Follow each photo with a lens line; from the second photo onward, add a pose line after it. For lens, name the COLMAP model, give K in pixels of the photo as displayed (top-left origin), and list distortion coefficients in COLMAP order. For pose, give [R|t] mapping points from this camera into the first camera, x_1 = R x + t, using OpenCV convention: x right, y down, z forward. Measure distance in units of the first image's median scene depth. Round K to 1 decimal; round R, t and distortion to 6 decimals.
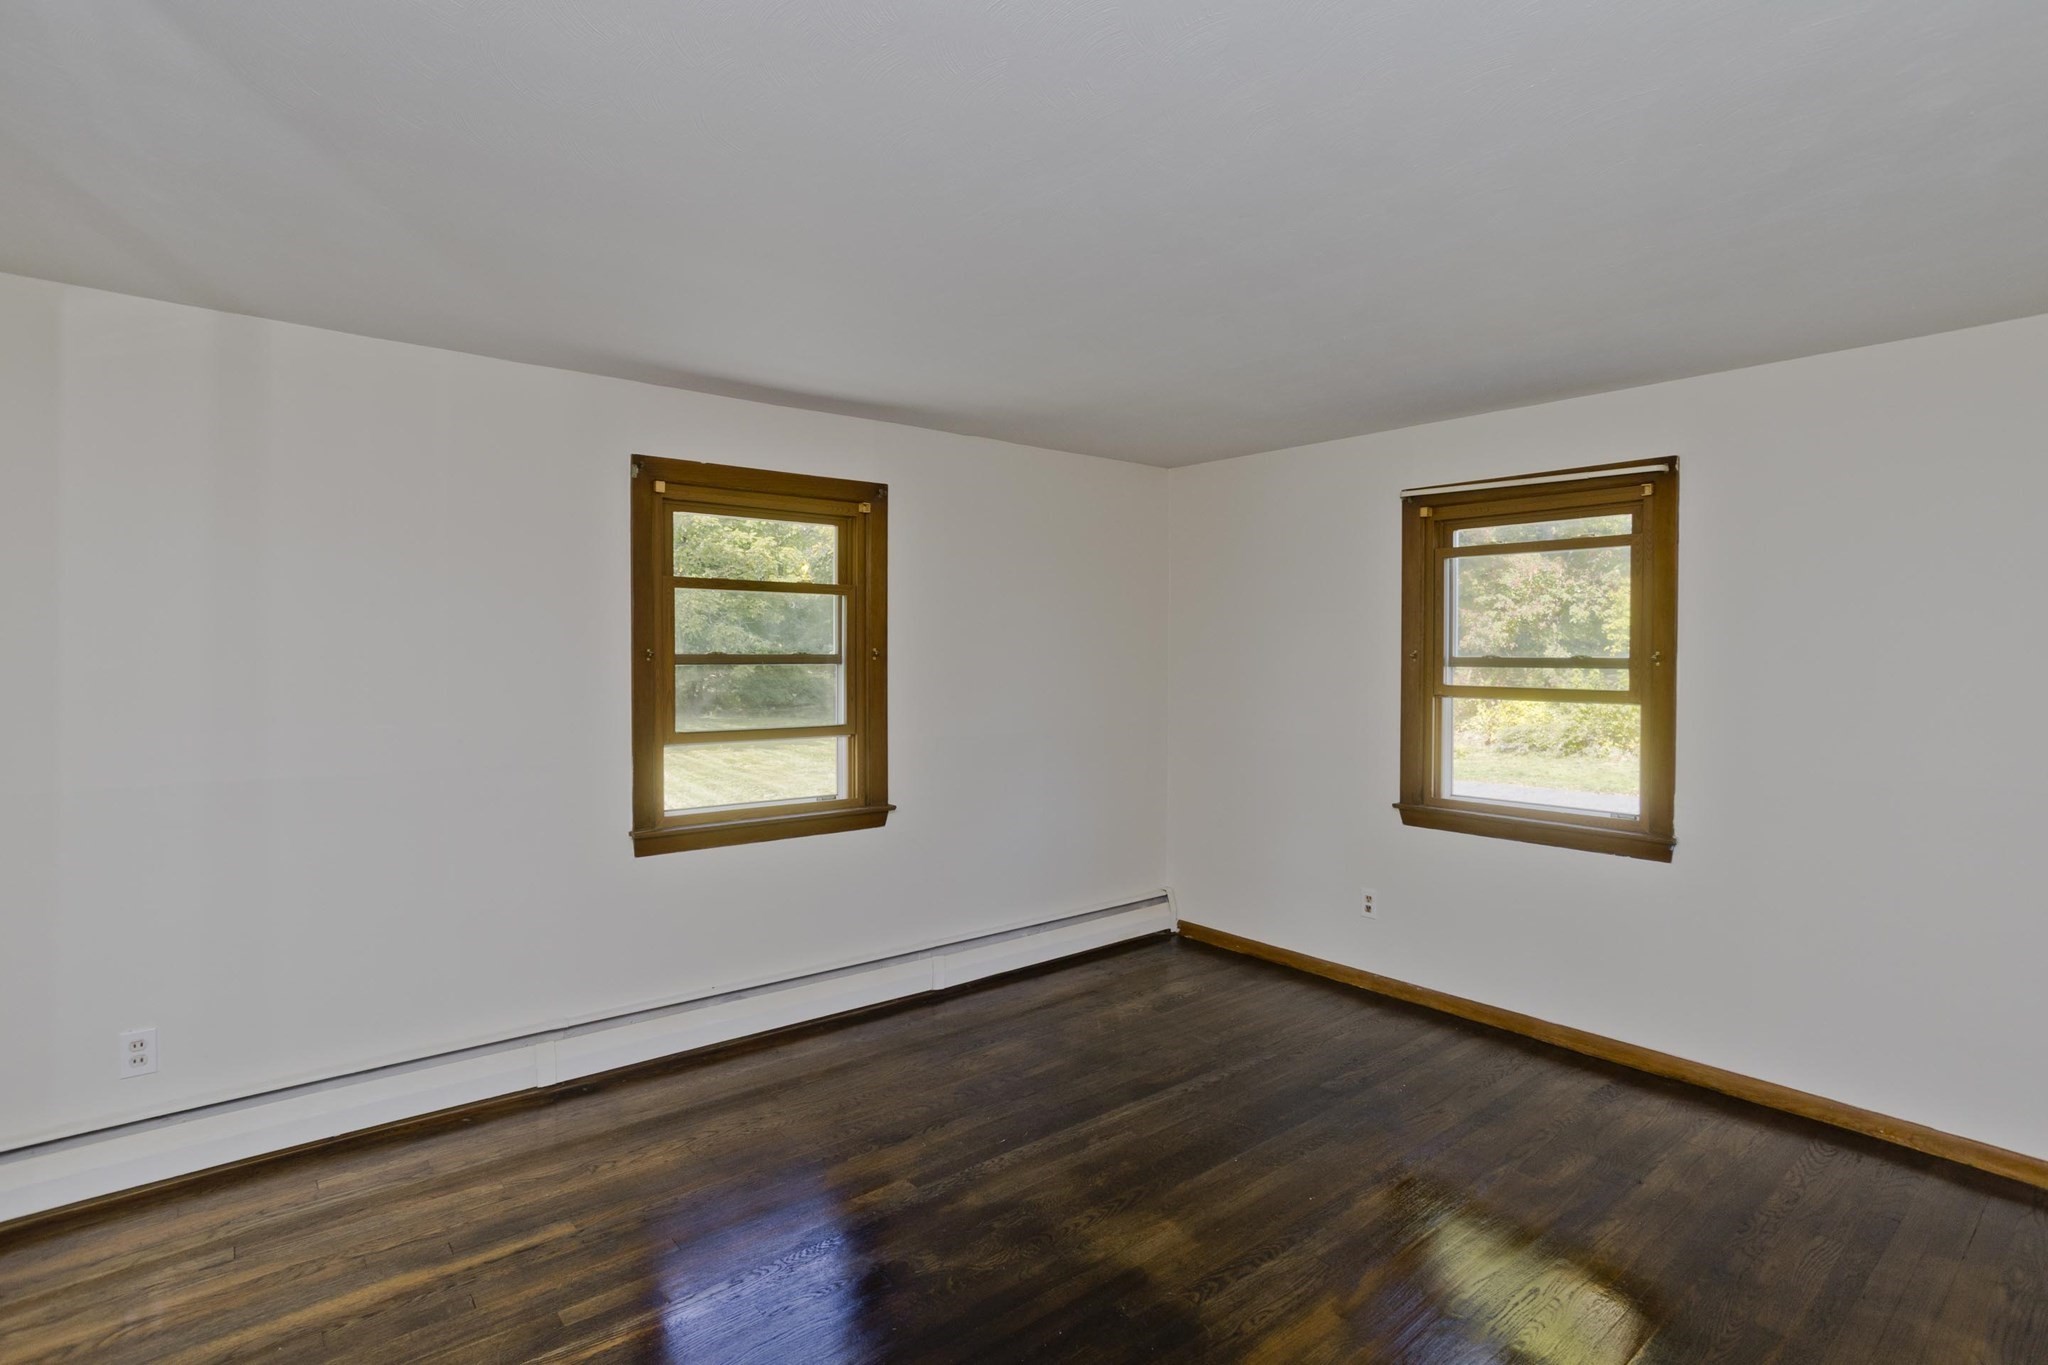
lens RADIAL K [[1035.0, 0, 1036.9], [0, 1035.0, 673.3], [0, 0, 1]] dist [-0.055560, 0.038719]
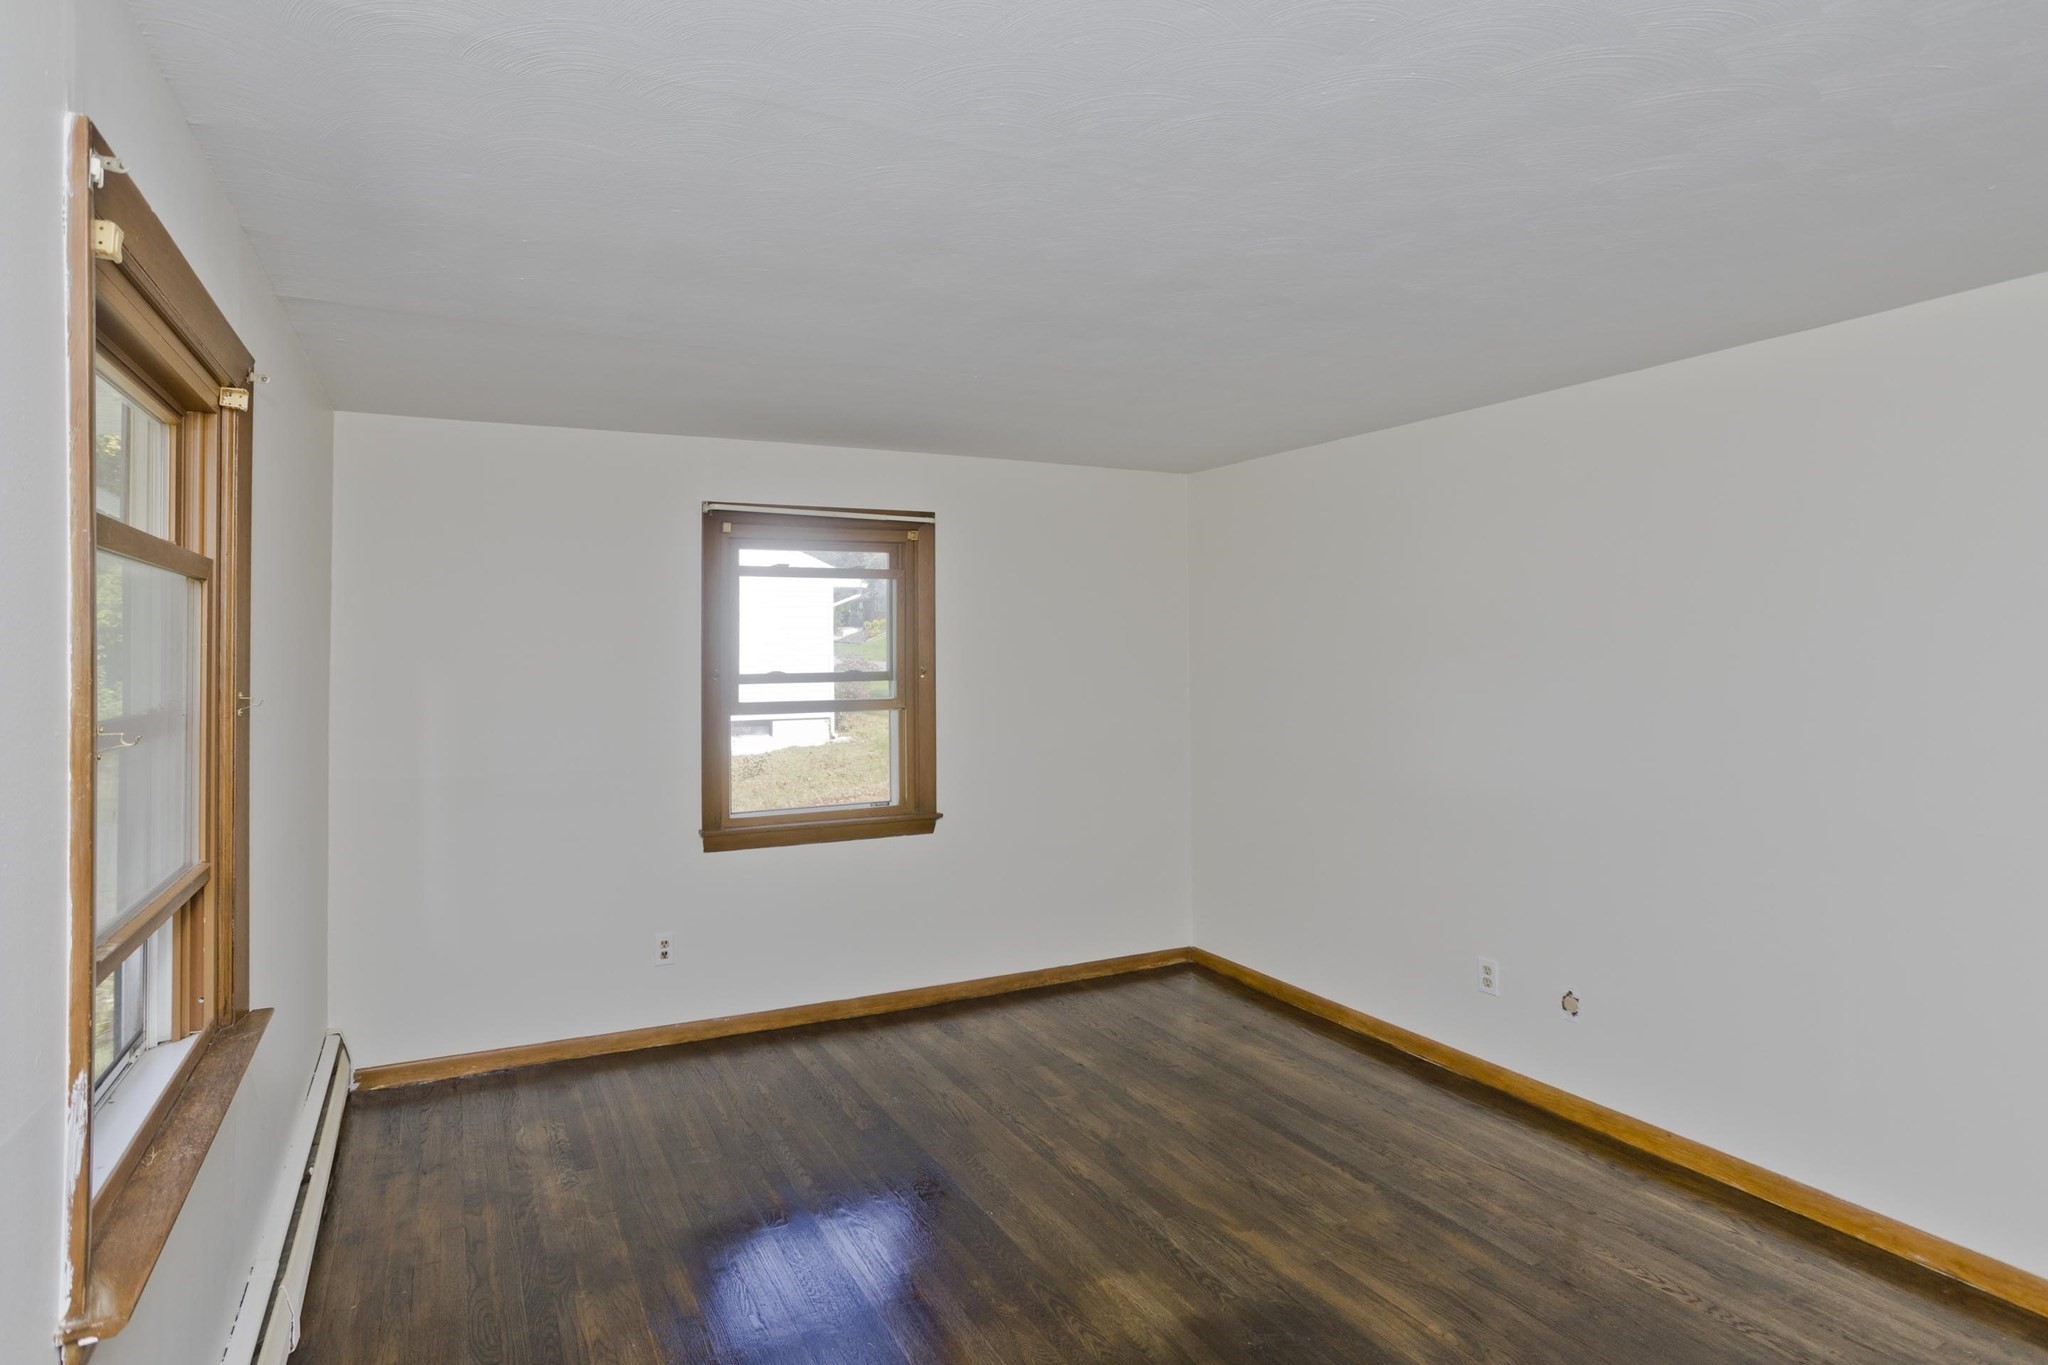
lens RADIAL K [[1026.6, 0, 944.3], [0, 1026.6, 654.1], [0, 0, 1]] dist [-0.028369, 0.001205]
pose [[0.241751, 0.002507, 0.970335, -0.646276], [0.027124, 0.999588, -0.009340, -0.024519], [-0.969959, 0.028578, 0.241583, 0.719201]]
